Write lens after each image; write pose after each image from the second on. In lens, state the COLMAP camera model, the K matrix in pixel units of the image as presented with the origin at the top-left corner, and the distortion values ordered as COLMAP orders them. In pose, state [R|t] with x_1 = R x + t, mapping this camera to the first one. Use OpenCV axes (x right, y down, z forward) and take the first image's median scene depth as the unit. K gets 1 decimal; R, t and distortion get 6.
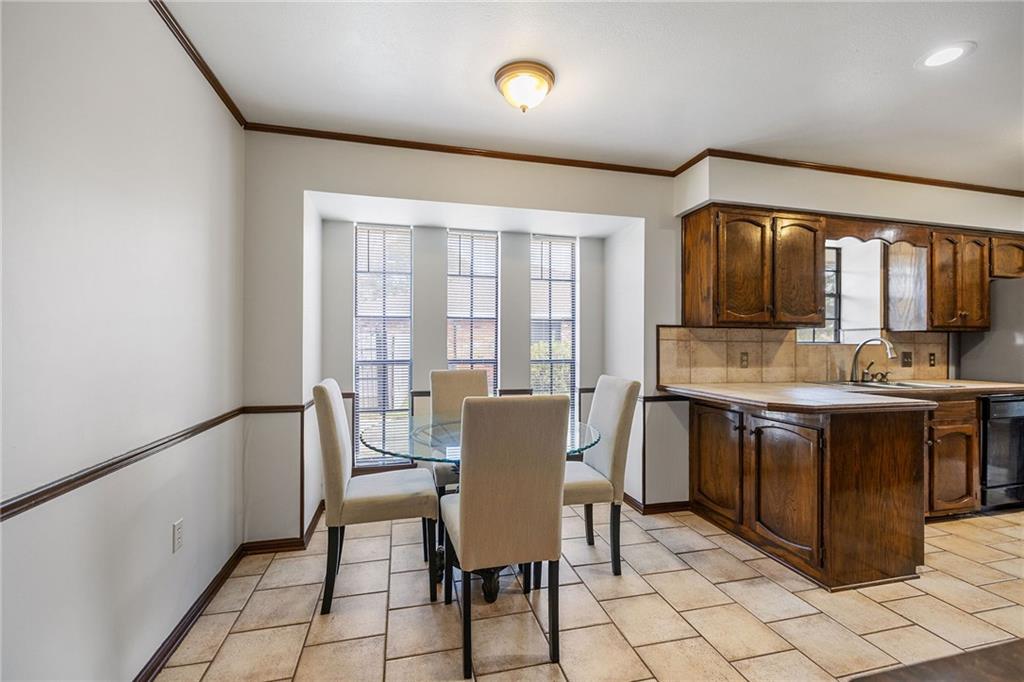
lens RADIAL K [[425.0, 0, 510.9], [0, 425.0, 342.0], [0, 0, 1]] dist [0.000716, 0.000115]
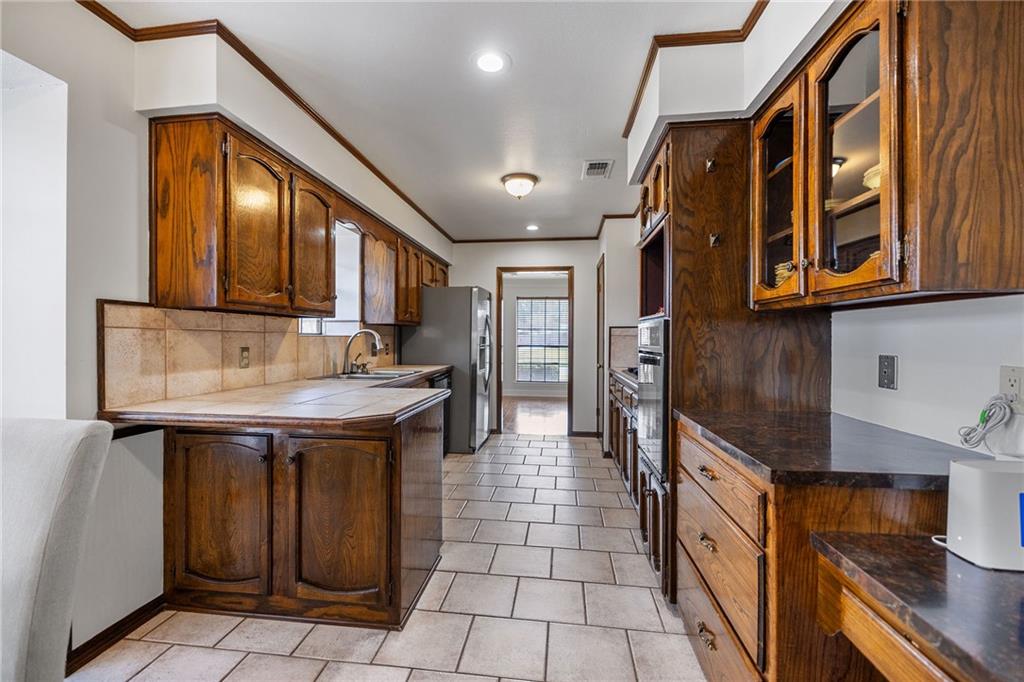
lens RADIAL K [[425.0, 0, 512.7], [0, 425.0, 339.0], [0, 0, 1]] dist [0.000716, 0.000115]
pose [[0.354840, -0.005682, 0.934910, 0.030309], [-0.007404, 0.999933, 0.008887, 0.001240], [-0.934898, -0.010076, 0.354774, 0.329951]]
